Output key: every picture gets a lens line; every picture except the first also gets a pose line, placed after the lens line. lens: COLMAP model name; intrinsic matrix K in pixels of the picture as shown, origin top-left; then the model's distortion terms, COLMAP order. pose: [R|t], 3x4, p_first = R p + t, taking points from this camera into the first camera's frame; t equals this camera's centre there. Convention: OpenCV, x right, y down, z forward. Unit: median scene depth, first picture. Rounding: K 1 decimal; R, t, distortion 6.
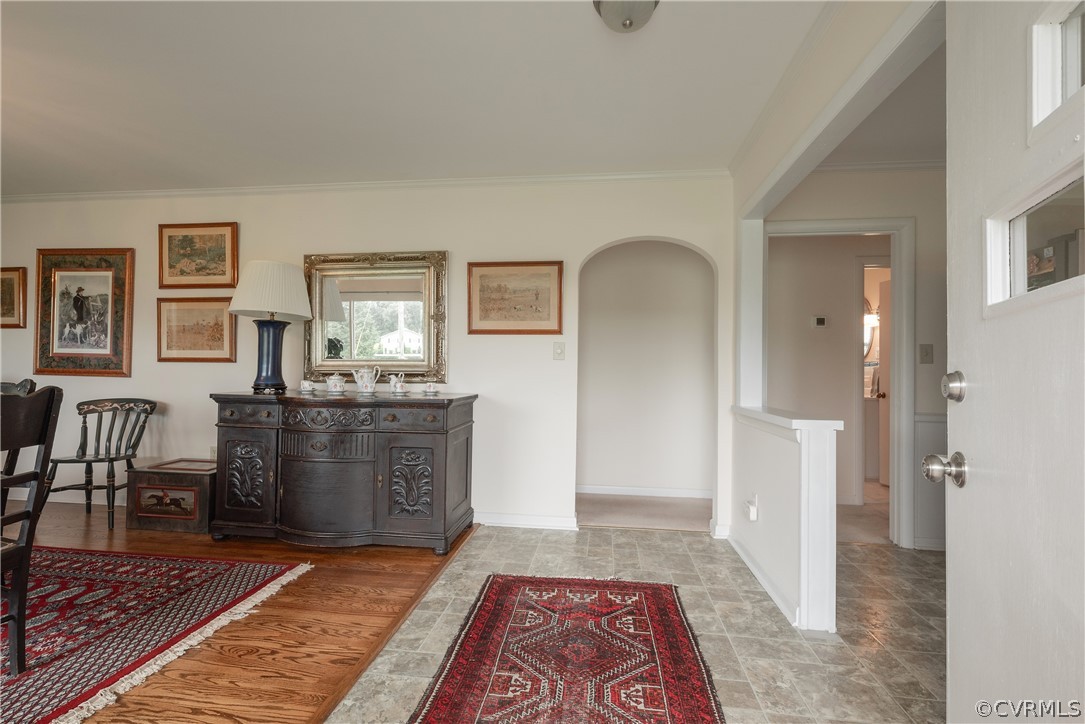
lens RADIAL K [[484.7, 0, 540.4], [0, 484.7, 366.7], [0, 0, 1]] dist [-0.001630, 0.001122]
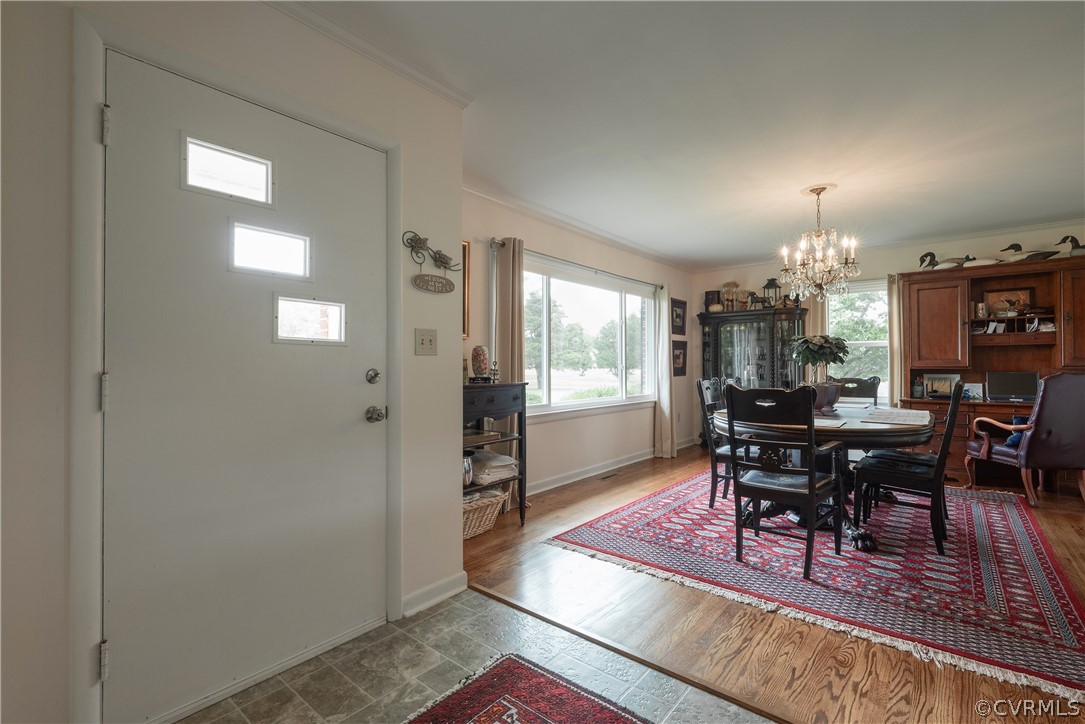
lens RADIAL K [[484.7, 0, 541.8], [0, 484.7, 361.7], [0, 0, 1]] dist [-0.001630, 0.001122]
pose [[-0.537703, -0.019946, -0.842899, 0.370852], [0.004863, 0.999630, -0.026758, 0.003576], [0.843121, -0.018487, -0.537407, 0.677900]]
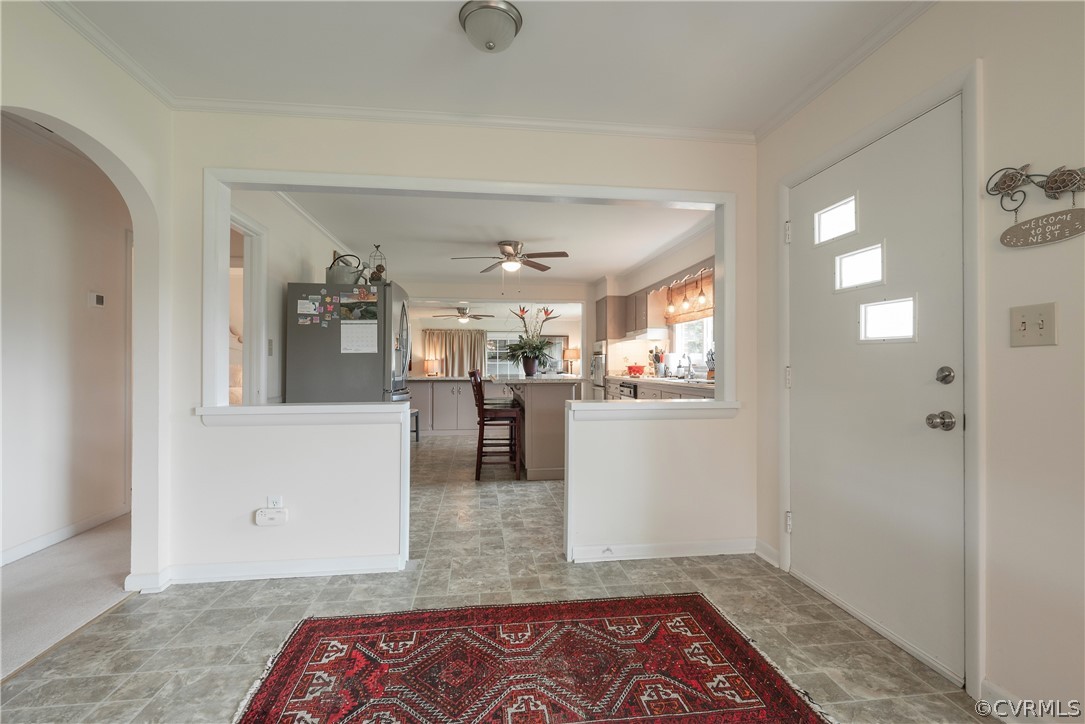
lens RADIAL K [[484.7, 0, 542.6], [0, 484.7, 362.1], [0, 0, 1]] dist [-0.001630, 0.001122]
pose [[-0.255009, -0.009424, 0.966893, -0.563195], [-0.014875, 0.999872, 0.005822, -0.007999], [-0.966824, -0.012898, -0.255116, 0.716639]]
